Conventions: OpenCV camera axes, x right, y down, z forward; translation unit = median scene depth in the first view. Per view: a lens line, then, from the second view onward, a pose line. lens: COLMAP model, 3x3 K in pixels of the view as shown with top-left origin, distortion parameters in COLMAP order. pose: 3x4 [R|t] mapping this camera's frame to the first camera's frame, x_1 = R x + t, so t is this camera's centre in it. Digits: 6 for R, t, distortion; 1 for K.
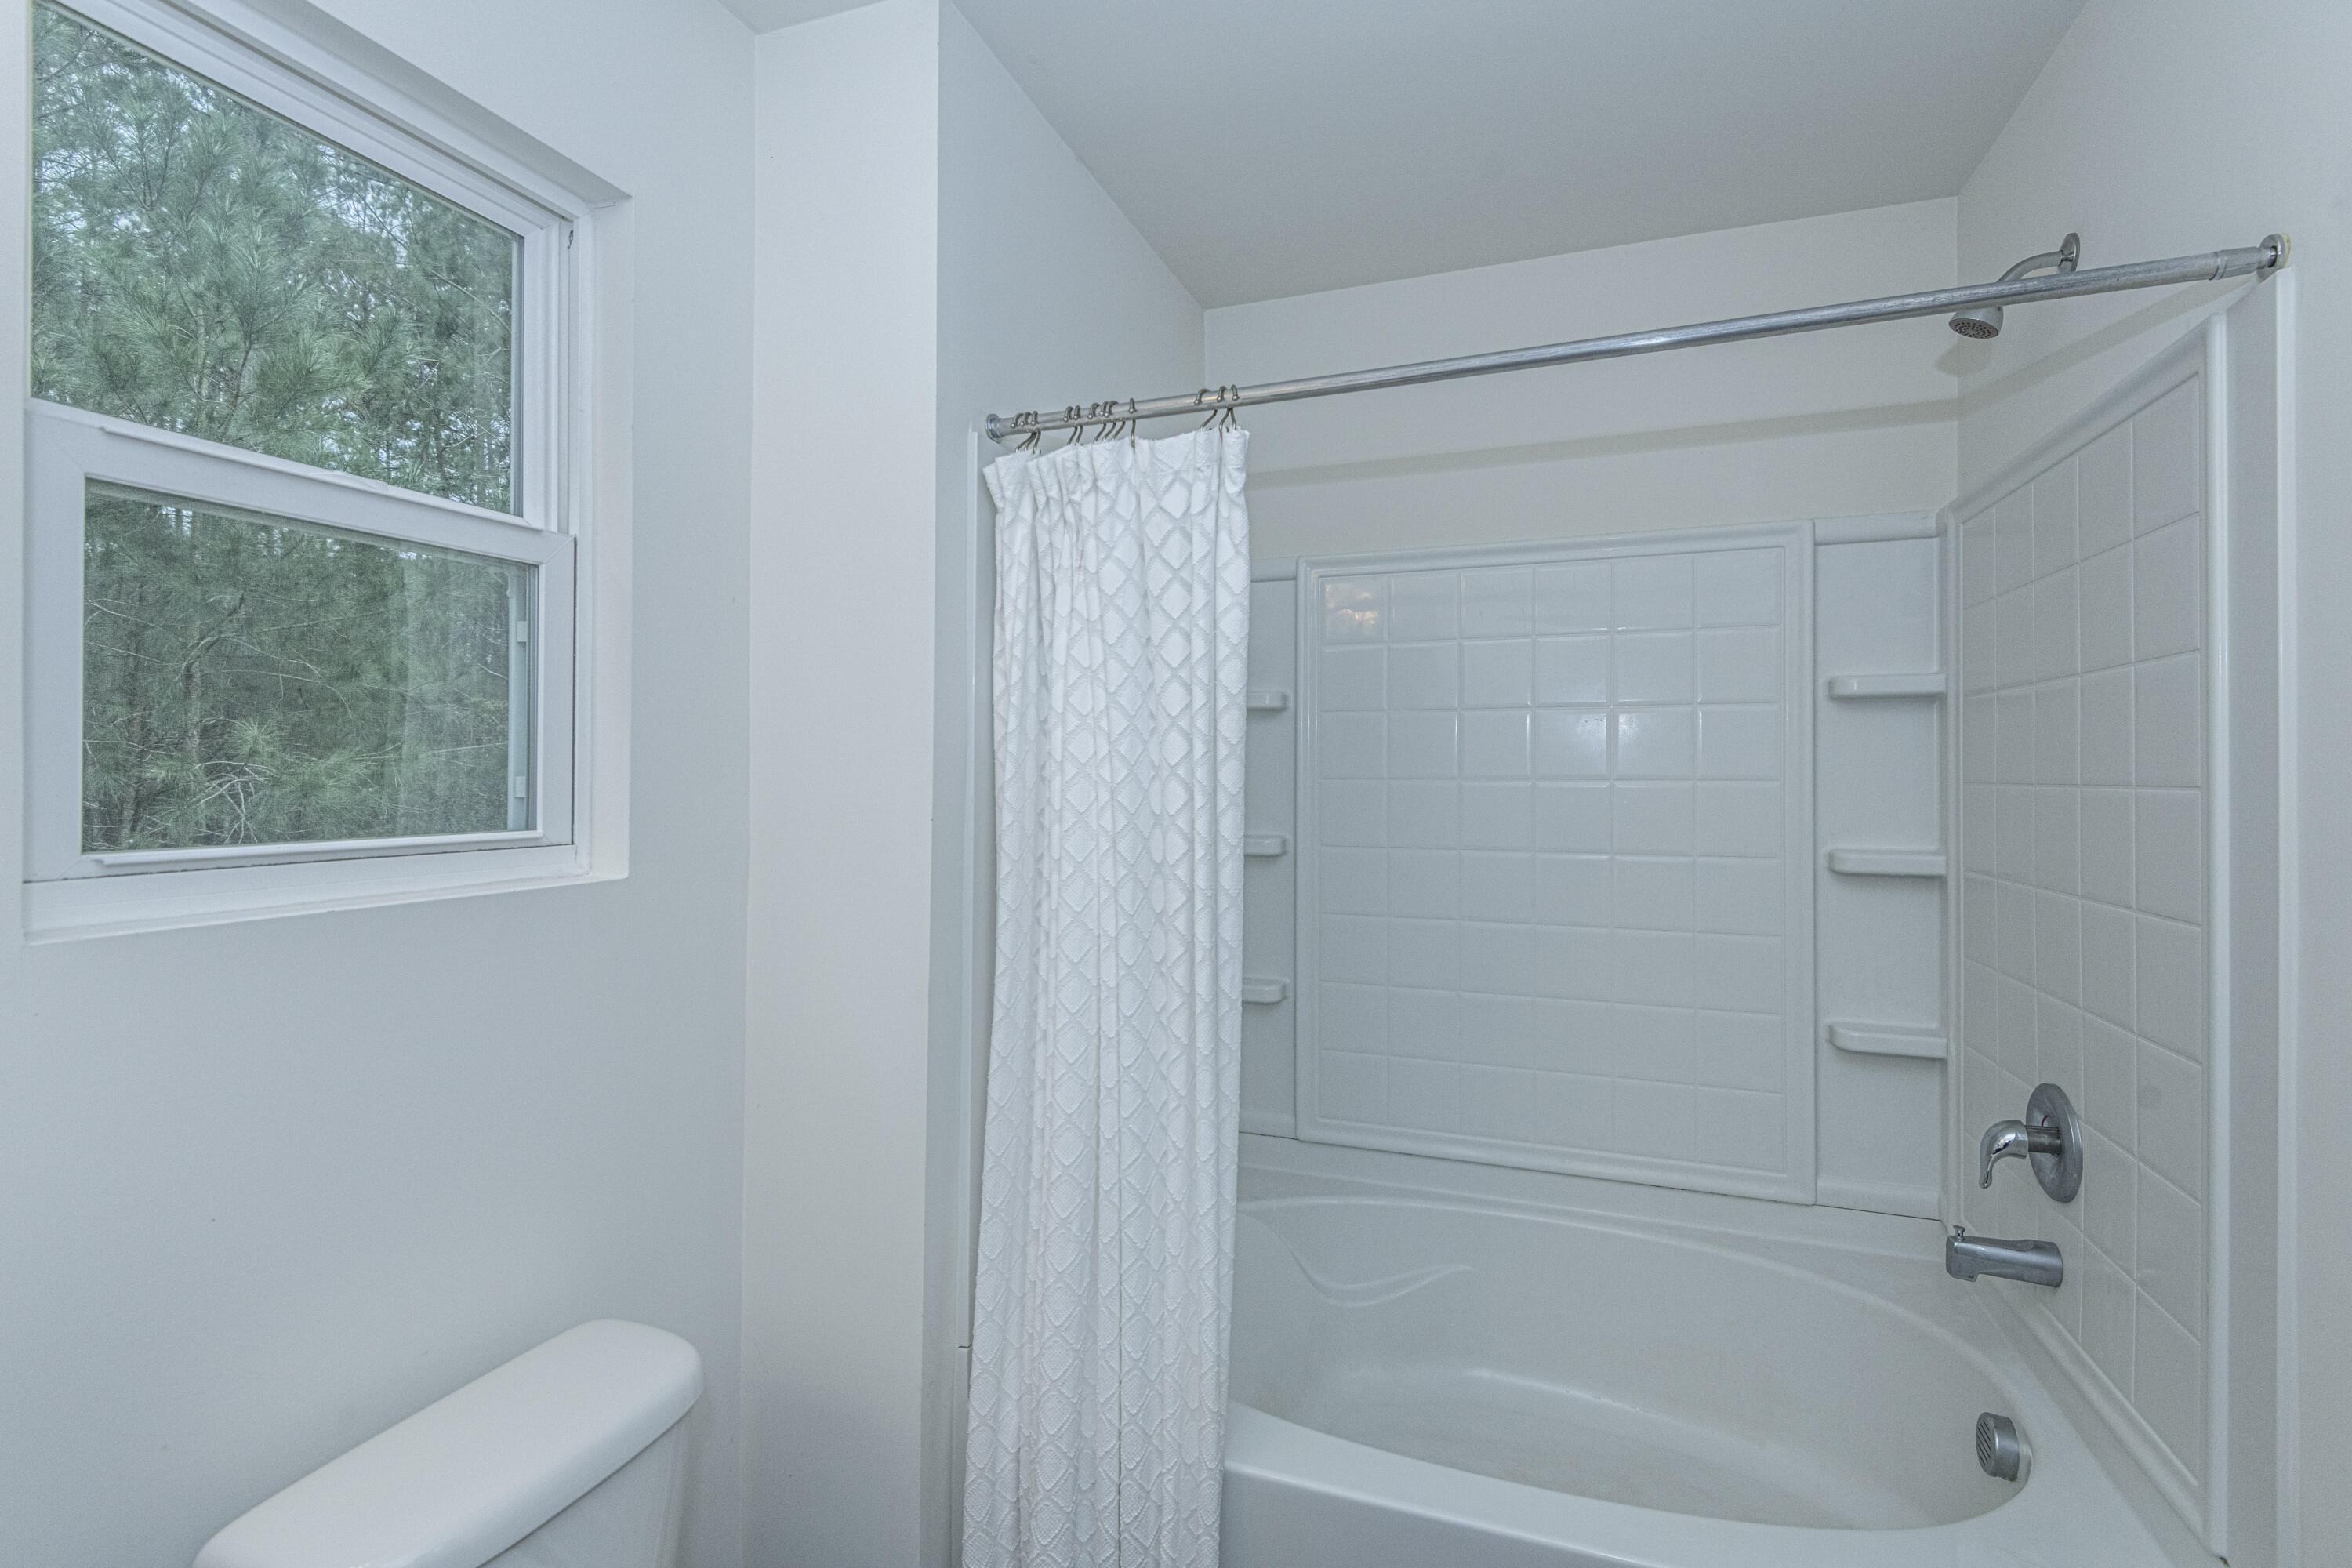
lens RADIAL K [[1081.6, 0, 1160.9], [0, 1081.6, 779.4], [0, 0, 1]] dist [0.027725, -0.014055]
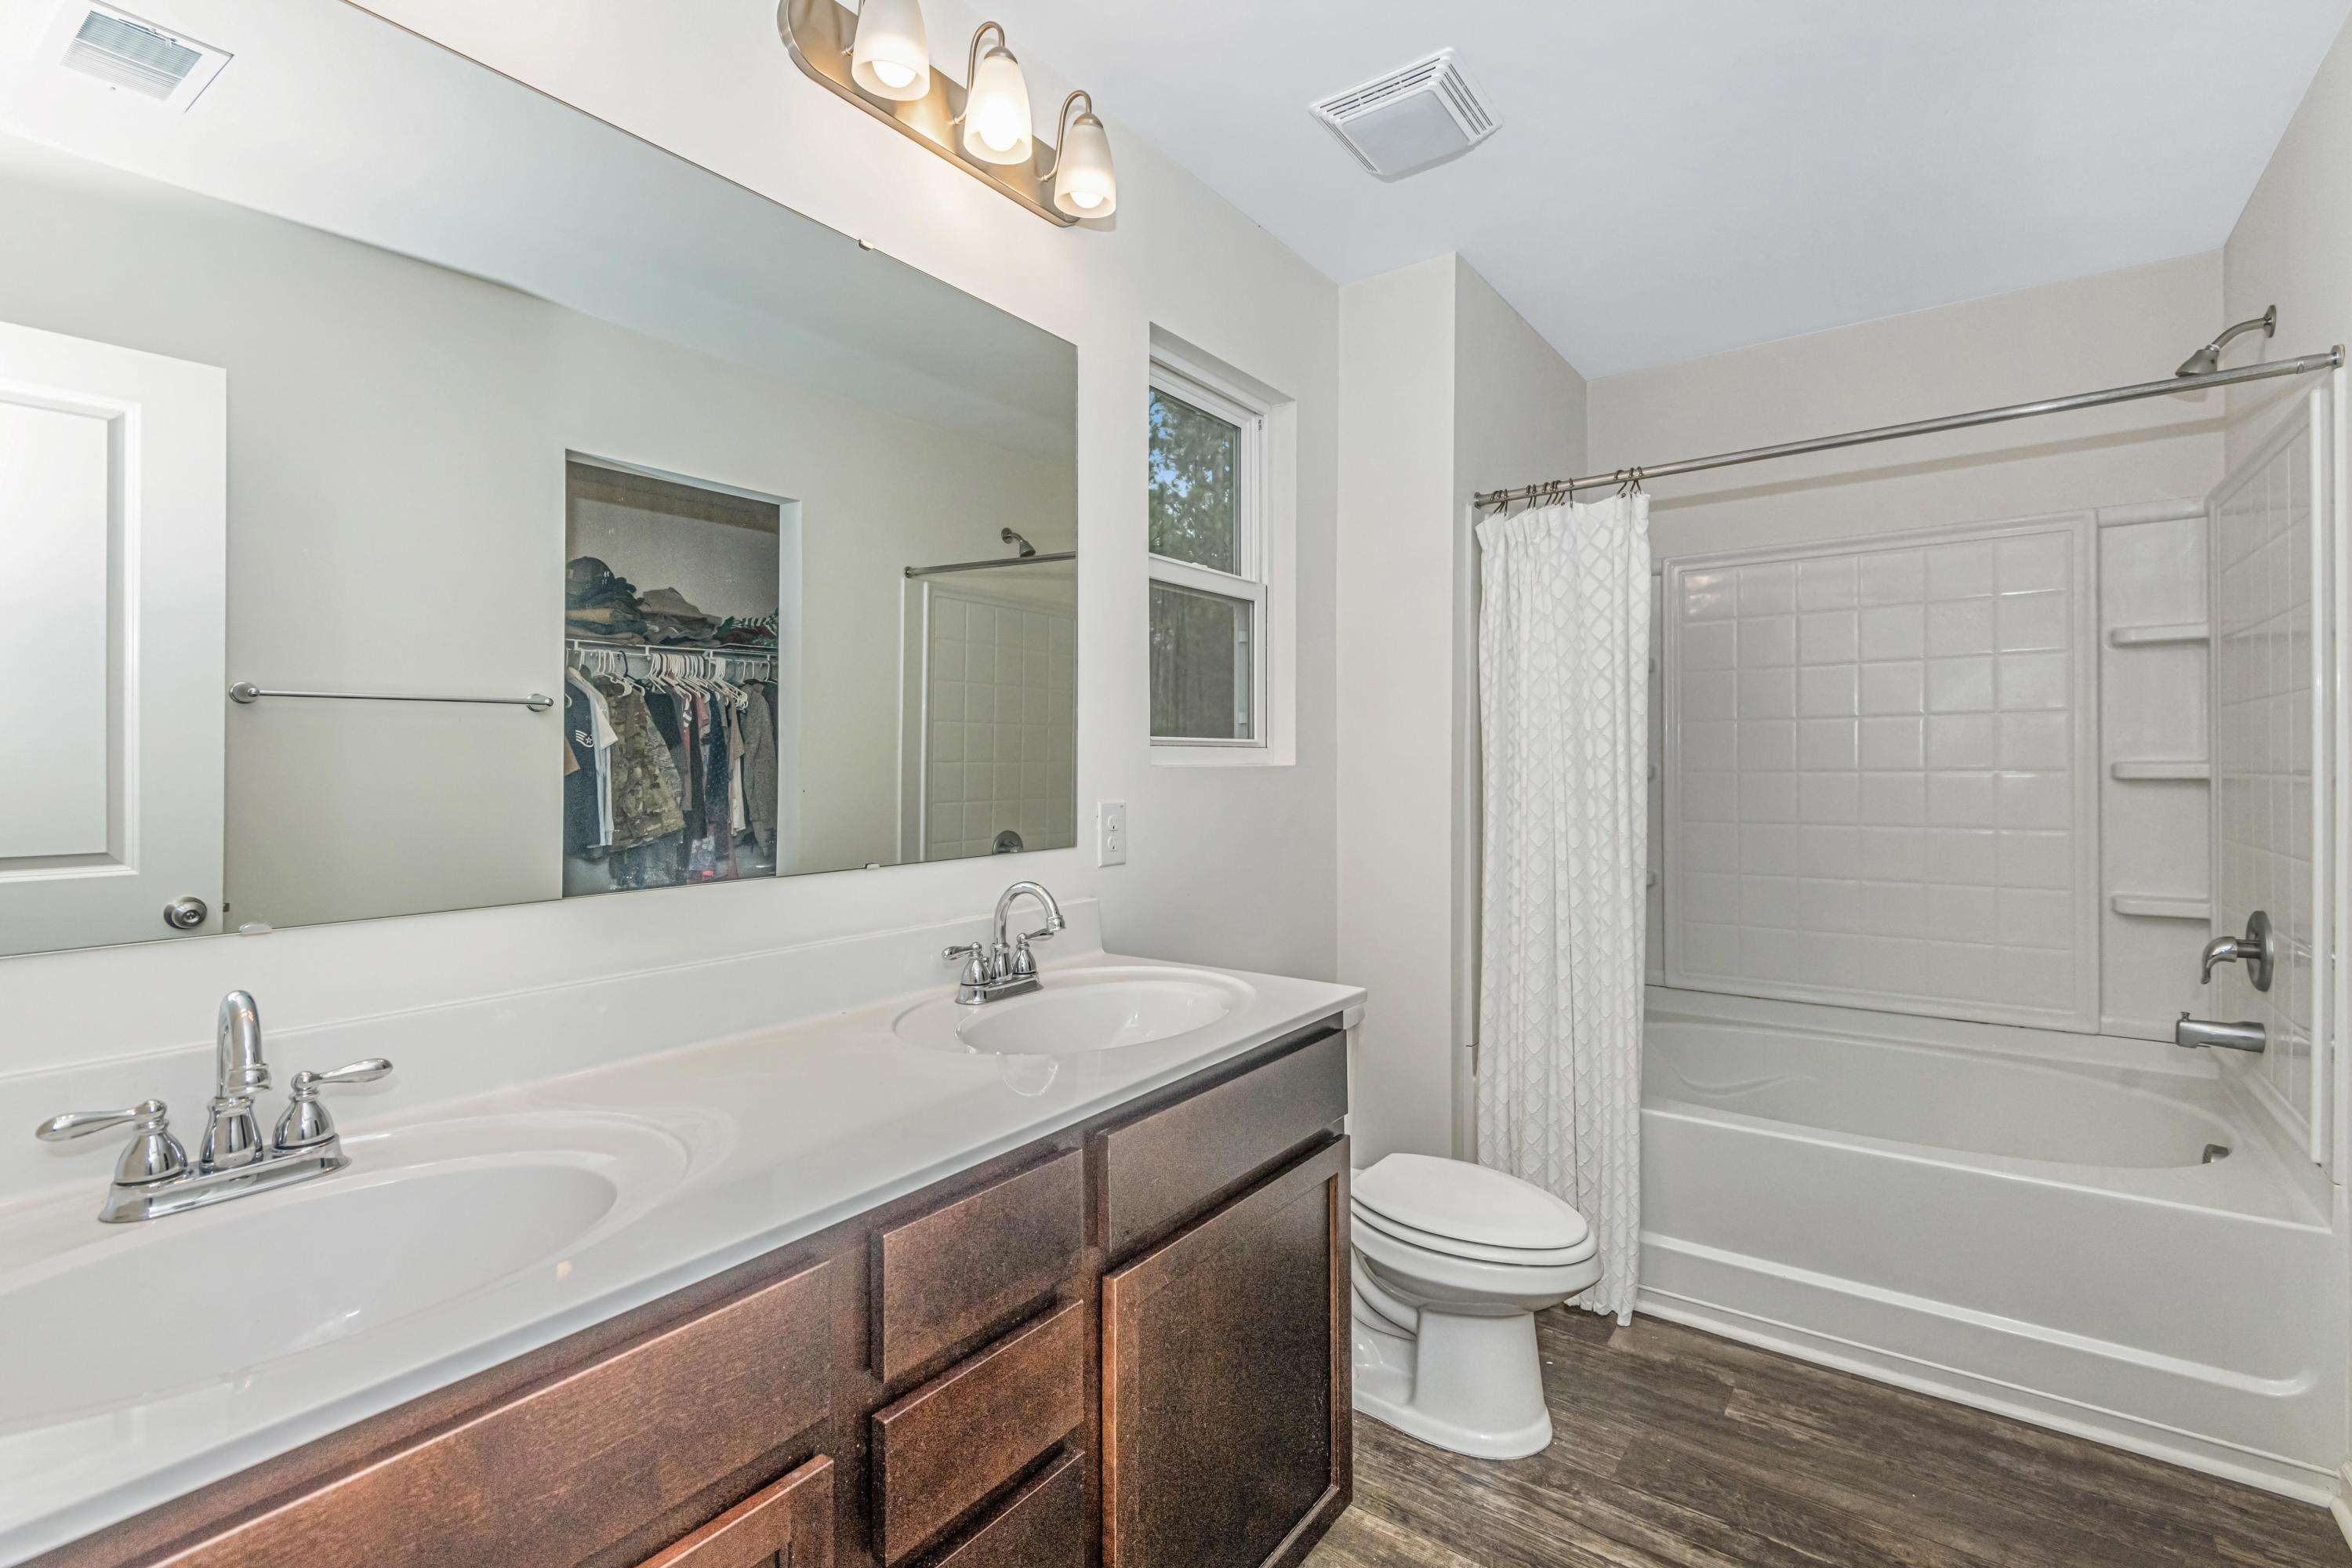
lens RADIAL K [[1081.6, 0, 1190.0], [0, 1081.6, 787.0], [0, 0, 1]] dist [0.027725, -0.014055]
pose [[0.969513, -0.008758, -0.244885, -0.188710], [0.012048, 0.999856, 0.011942, 0.092316], [0.244745, -0.014528, 0.969479, -0.757878]]
